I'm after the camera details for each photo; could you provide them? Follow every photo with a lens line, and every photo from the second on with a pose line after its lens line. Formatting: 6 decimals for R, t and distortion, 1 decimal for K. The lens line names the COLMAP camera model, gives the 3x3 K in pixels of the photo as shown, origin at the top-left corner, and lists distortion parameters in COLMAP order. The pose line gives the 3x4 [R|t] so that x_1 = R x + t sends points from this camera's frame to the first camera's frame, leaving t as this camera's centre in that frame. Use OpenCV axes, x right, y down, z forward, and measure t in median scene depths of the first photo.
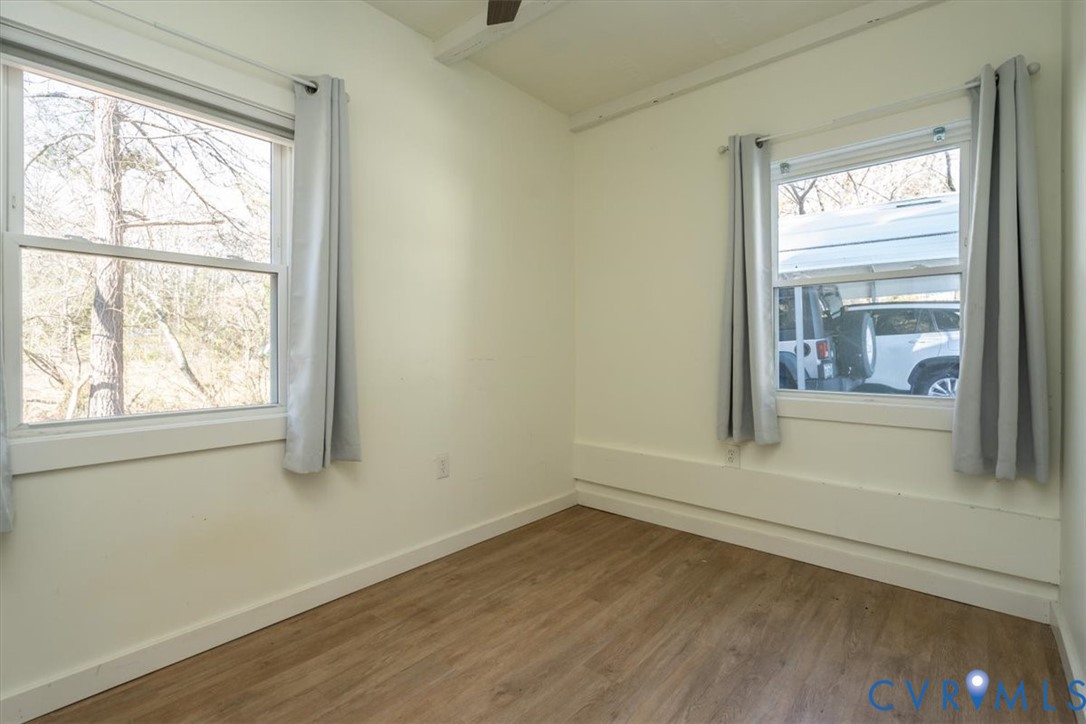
lens RADIAL K [[499.4, 0, 538.9], [0, 499.4, 354.9], [0, 0, 1]] dist [0.000202, -0.000144]
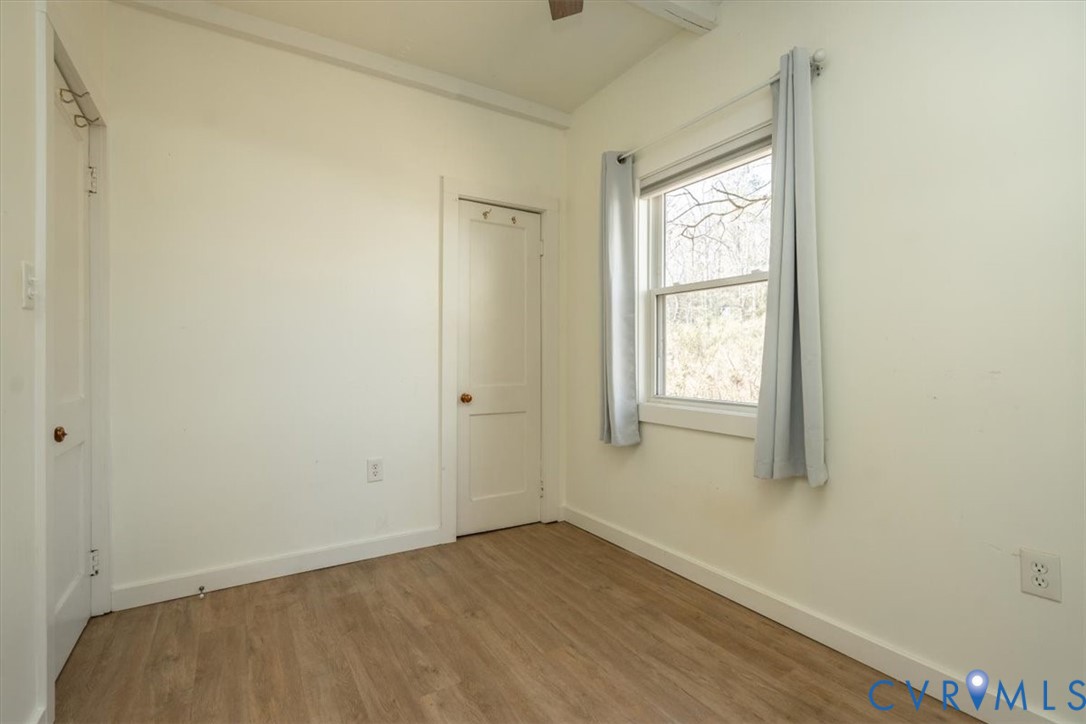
lens RADIAL K [[499.4, 0, 538.9], [0, 499.4, 354.9], [0, 0, 1]] dist [0.000202, -0.000144]
pose [[-0.296351, 0.000642, -0.955079, 0.667314], [-0.006916, 0.999972, 0.002818, -0.007502], [0.955054, 0.007441, -0.296338, 0.941059]]
